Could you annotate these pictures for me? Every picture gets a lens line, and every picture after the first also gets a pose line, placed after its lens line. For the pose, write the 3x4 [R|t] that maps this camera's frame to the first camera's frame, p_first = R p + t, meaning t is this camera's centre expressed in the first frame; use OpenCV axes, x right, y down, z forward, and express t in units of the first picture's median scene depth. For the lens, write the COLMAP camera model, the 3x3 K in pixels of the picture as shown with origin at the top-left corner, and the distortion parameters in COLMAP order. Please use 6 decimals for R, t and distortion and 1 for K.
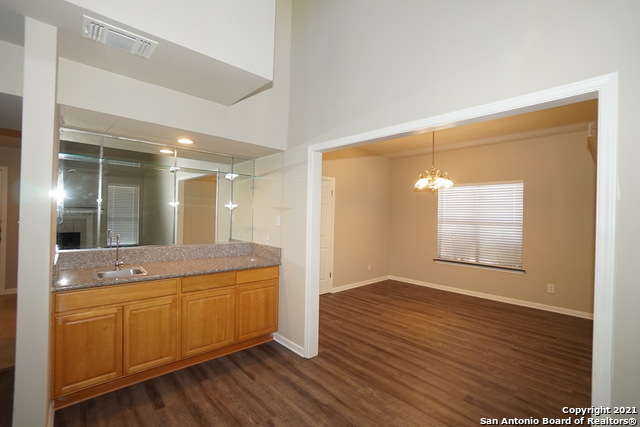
lens RADIAL K [[287.7, 0, 326.5], [0, 287.7, 216.2], [0, 0, 1]] dist [-0.014215, 0.000344]
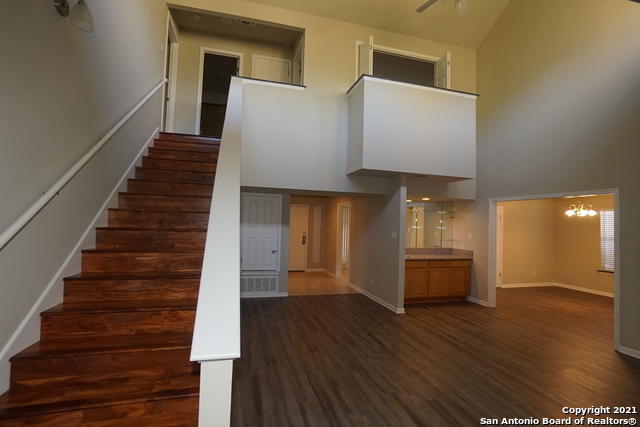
lens RADIAL K [[304.5, 0, 323.8], [0, 304.5, 209.4], [0, 0, 1]] dist [-0.002849, -0.000056]
pose [[0.886602, -0.021585, -0.462028, -0.069491], [-0.009065, 0.997908, -0.064015, -0.017514], [0.462444, 0.060945, 0.884552, -0.914255]]
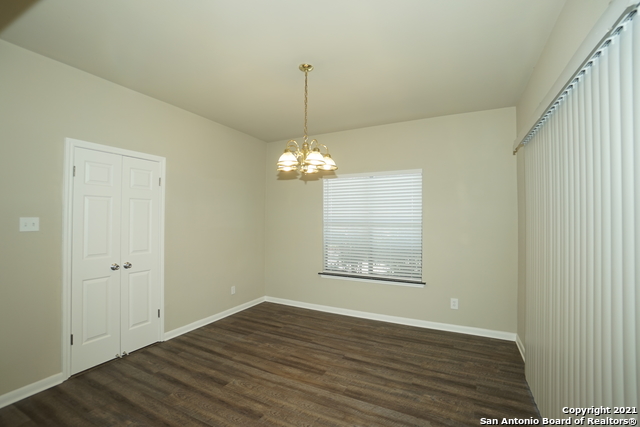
lens RADIAL K [[287.7, 0, 316.8], [0, 287.7, 213.6], [0, 0, 1]] dist [-0.014215, 0.000344]
pose [[0.952904, -0.011345, 0.303061, 0.184475], [0.015905, 0.999794, -0.012582, 0.002992], [-0.302856, 0.016809, 0.952888, 0.363068]]
